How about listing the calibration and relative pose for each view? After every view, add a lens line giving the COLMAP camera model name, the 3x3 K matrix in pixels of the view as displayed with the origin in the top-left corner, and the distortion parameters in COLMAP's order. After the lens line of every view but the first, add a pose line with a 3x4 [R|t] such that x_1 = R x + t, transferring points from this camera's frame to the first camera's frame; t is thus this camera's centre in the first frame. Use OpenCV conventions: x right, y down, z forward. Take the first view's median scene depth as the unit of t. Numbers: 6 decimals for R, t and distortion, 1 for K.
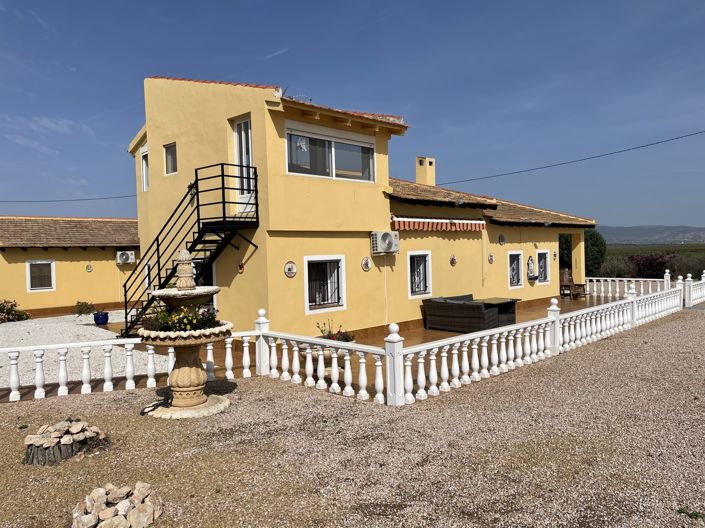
lens RADIAL K [[536.3, 0, 352.5], [0, 536.3, 264.0], [0, 0, 1]] dist [0.095903, -0.145334]
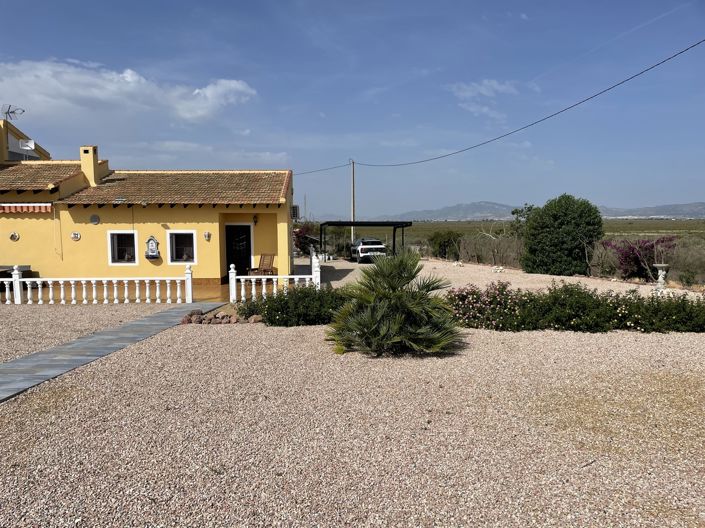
lens RADIAL K [[548.8, 0, 352.5], [0, 548.8, 264.0], [0, 0, 1]] dist [0.094854, -0.155901]
pose [[0.728041, 0.084525, -0.680303, 1.678799], [-0.032654, 0.995519, 0.088743, -0.085509], [0.684756, -0.042394, 0.727538, 0.619124]]
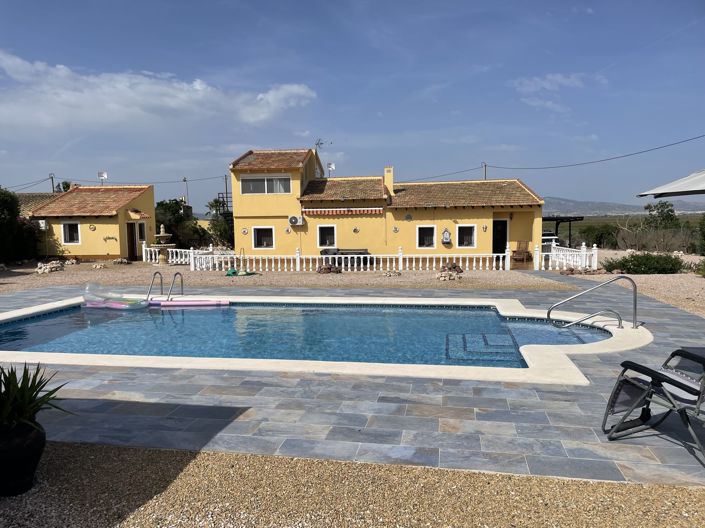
lens RADIAL K [[536.3, 0, 352.5], [0, 536.3, 264.0], [0, 0, 1]] dist [0.095903, -0.145334]
pose [[0.648401, 0.086754, -0.756339, 1.646519], [-0.020162, 0.995094, 0.096855, -0.071143], [0.761032, -0.047551, 0.646970, -0.223069]]
